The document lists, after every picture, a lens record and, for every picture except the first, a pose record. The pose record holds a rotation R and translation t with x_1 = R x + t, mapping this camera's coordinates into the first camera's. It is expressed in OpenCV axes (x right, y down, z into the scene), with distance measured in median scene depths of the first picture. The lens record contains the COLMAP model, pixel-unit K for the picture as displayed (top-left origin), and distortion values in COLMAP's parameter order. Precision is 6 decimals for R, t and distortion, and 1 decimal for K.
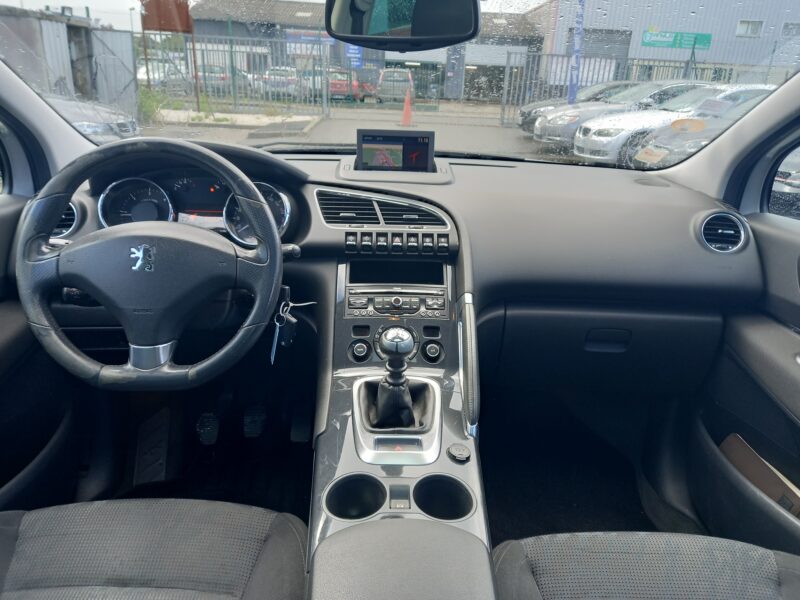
lens RADIAL K [[583.2, 0, 405.3], [0, 583.2, 304.0], [0, 0, 1]] dist [0.071899, -0.065258]
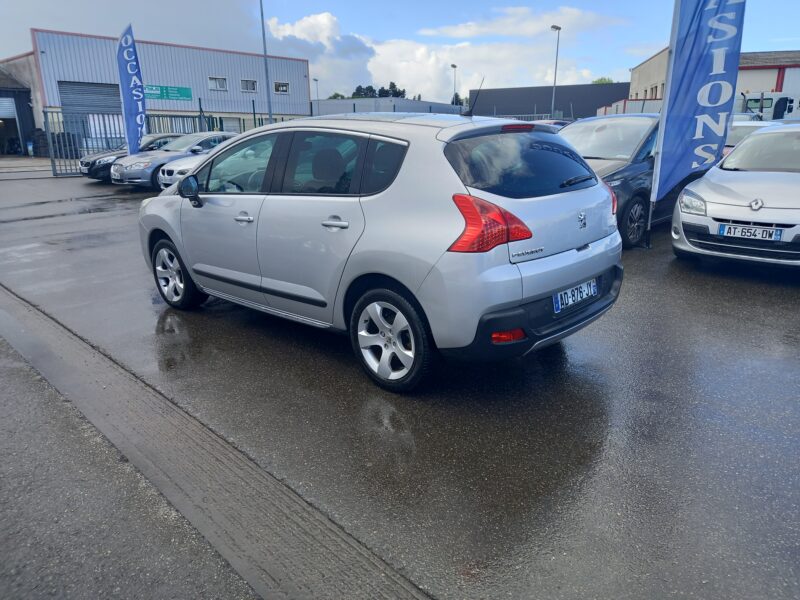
lens RADIAL K [[583.2, 0, 405.3], [0, 583.2, 304.0], [0, 0, 1]] dist [0.071899, -0.065258]
pose [[0.697878, -0.249400, 0.671391, -0.177313], [0.291939, 0.955059, 0.051318, 0.049240], [-0.654017, 0.160192, 0.739324, -0.180432]]
